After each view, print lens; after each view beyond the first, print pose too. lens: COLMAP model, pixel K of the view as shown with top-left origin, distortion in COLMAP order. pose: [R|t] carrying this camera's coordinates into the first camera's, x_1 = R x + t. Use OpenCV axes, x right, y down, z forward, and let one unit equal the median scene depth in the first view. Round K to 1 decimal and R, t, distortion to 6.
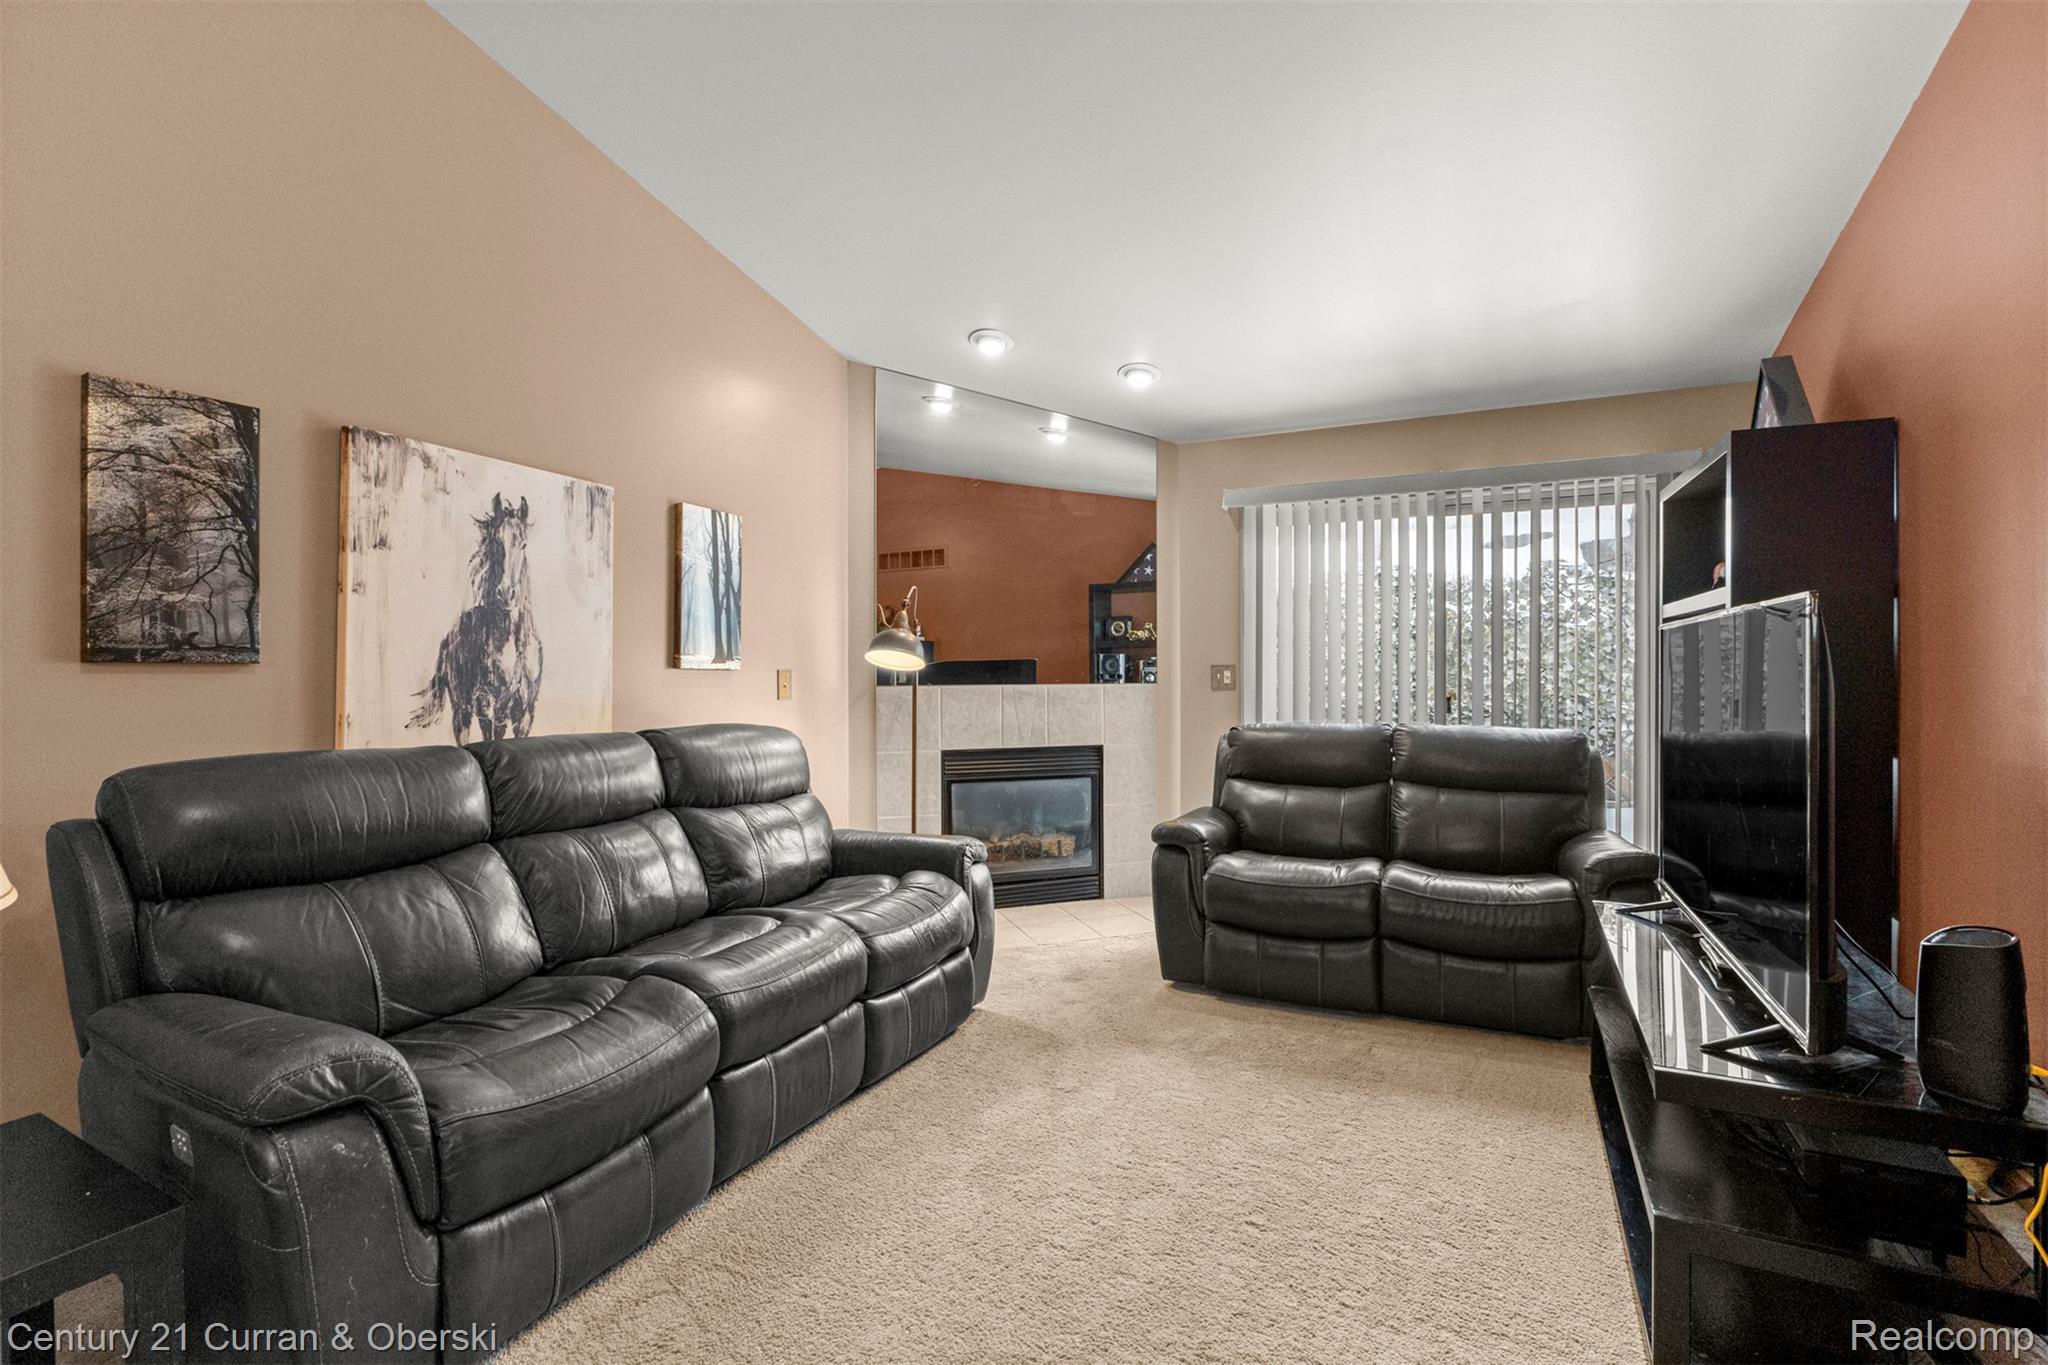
lens RADIAL K [[915.4, 0, 1026.0], [0, 915.4, 675.1], [0, 0, 1]] dist [-0.012571, 0.001027]
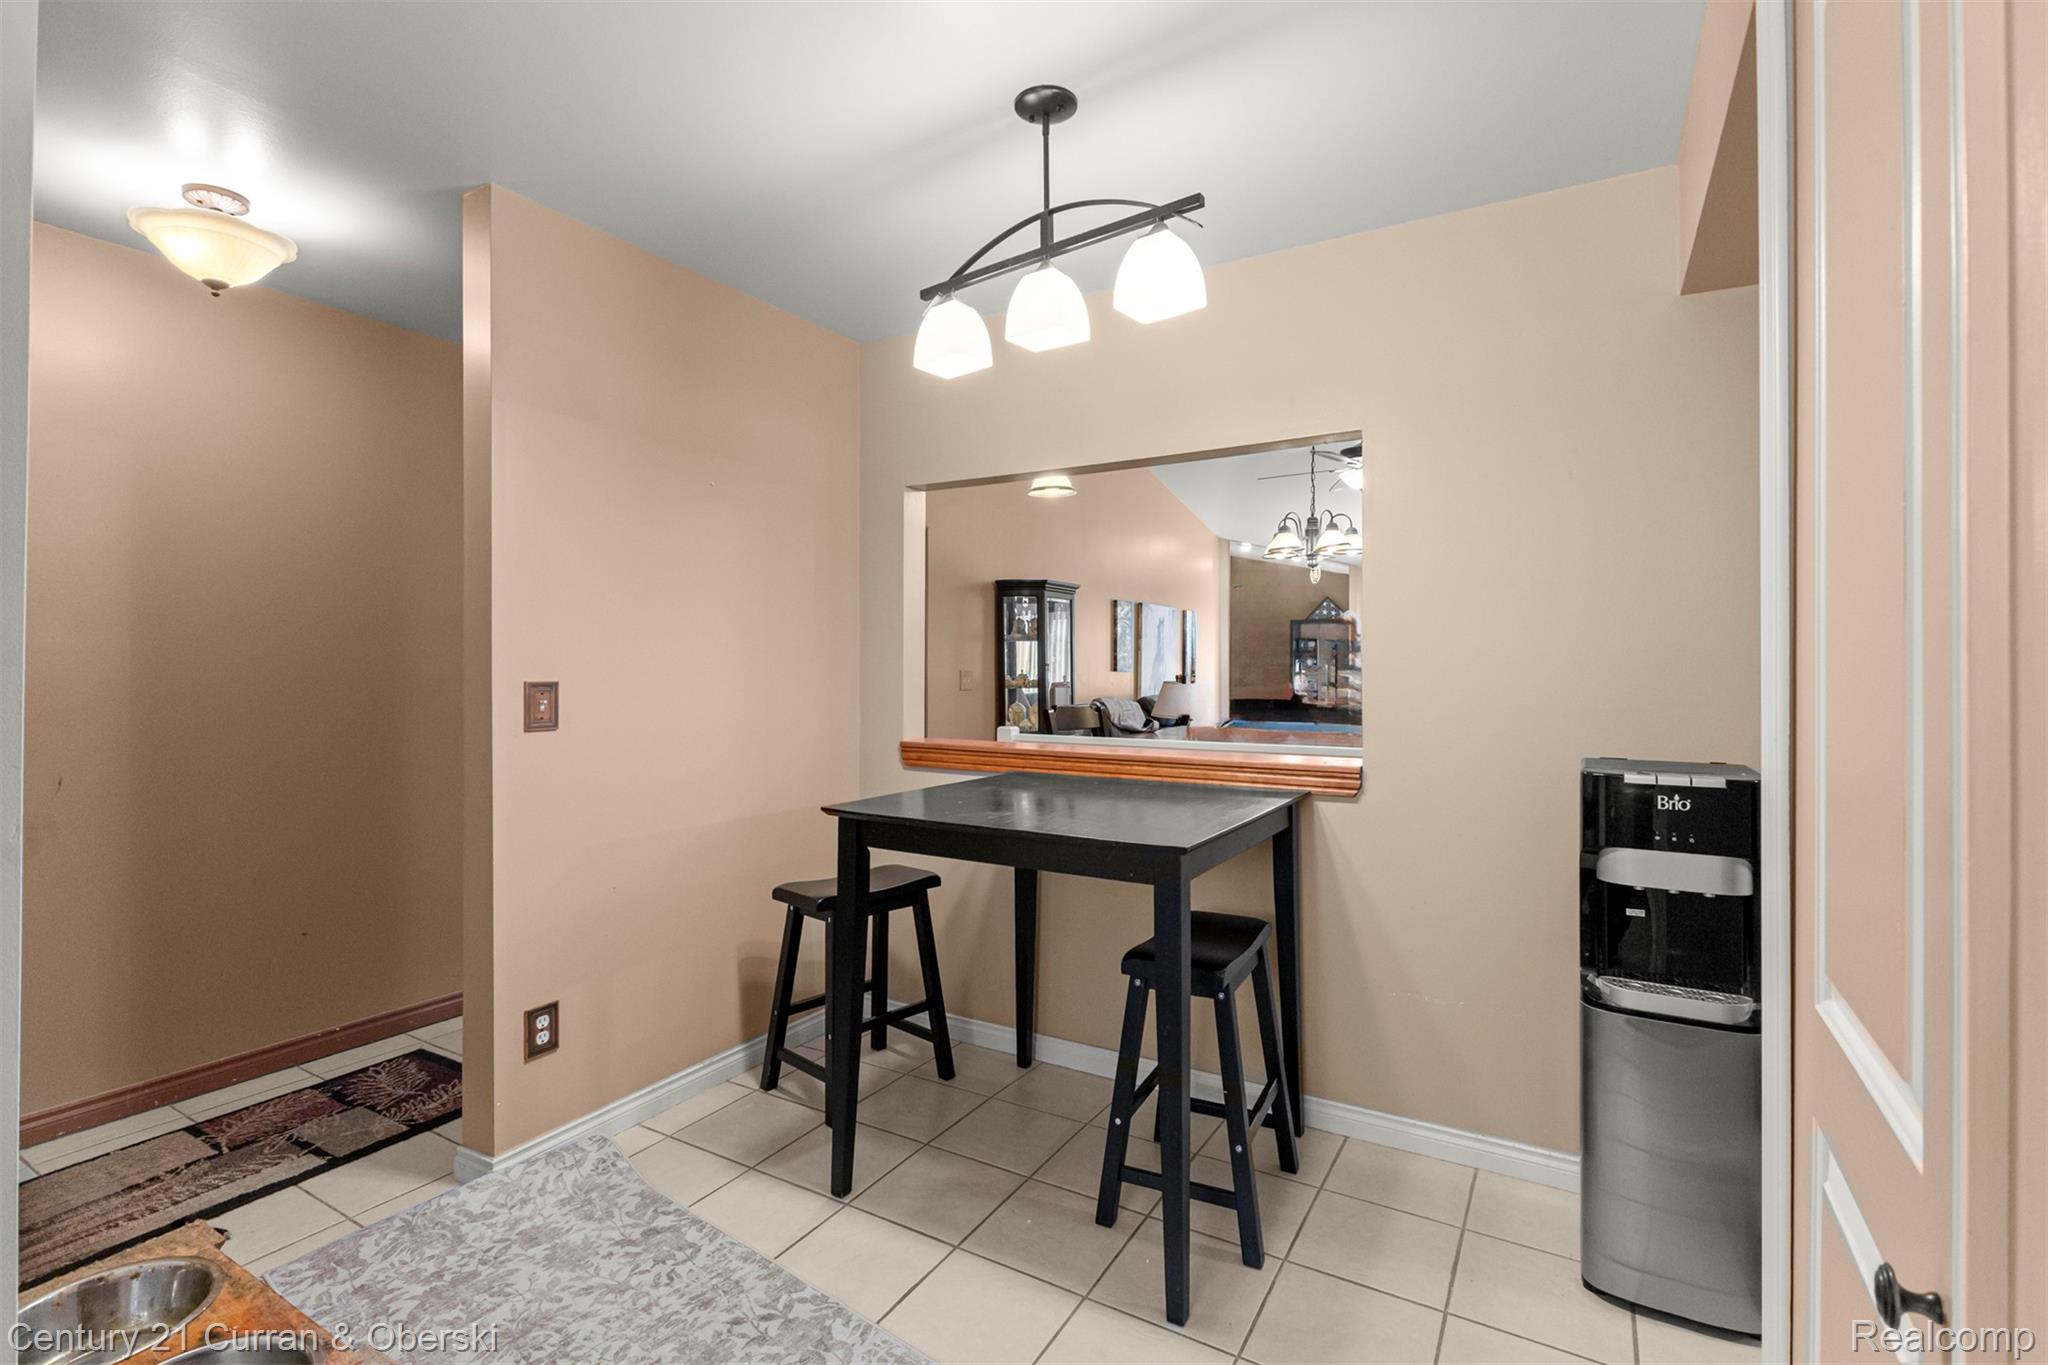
lens RADIAL K [[915.4, 0, 1039.2], [0, 915.4, 683.4], [0, 0, 1]] dist [-0.012571, 0.001027]
pose [[0.997108, -0.004031, -0.075888, -0.679645], [0.005359, 0.999836, 0.017297, -0.023275], [0.075806, -0.017654, 0.996966, -1.941678]]
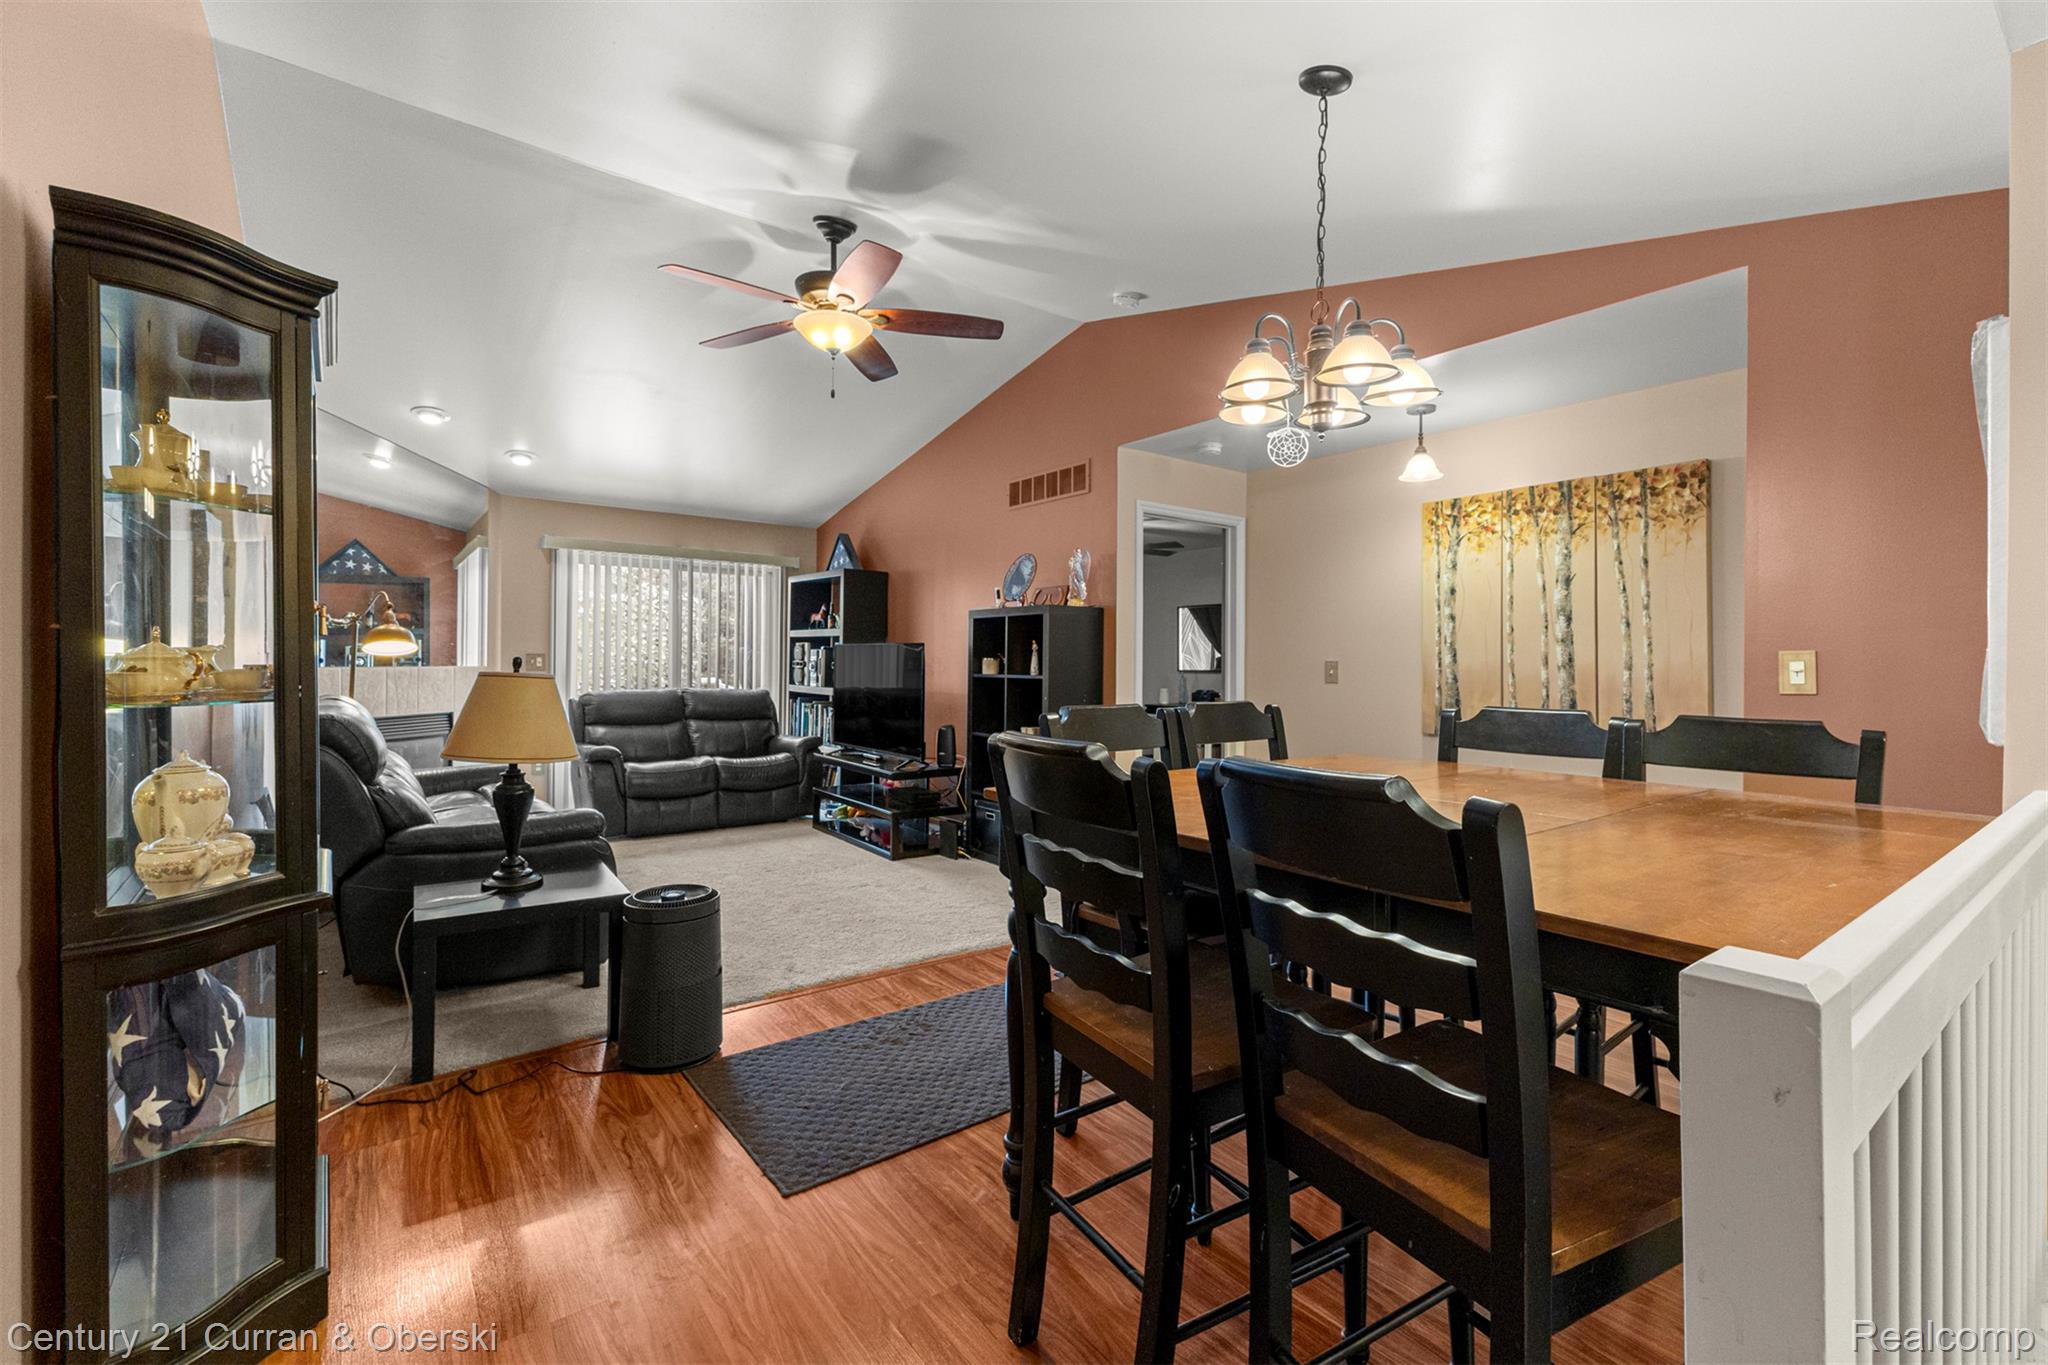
lens RADIAL K [[888.2, 0, 1026.7], [0, 888.2, 664.8], [0, 0, 1]] dist [0.009732, -0.001590]
pose [[0.452316, 0.005850, 0.891839, -1.100487], [-0.010079, 0.999948, -0.001448, 0.000853], [-0.891801, -0.008334, 0.452351, -0.533677]]
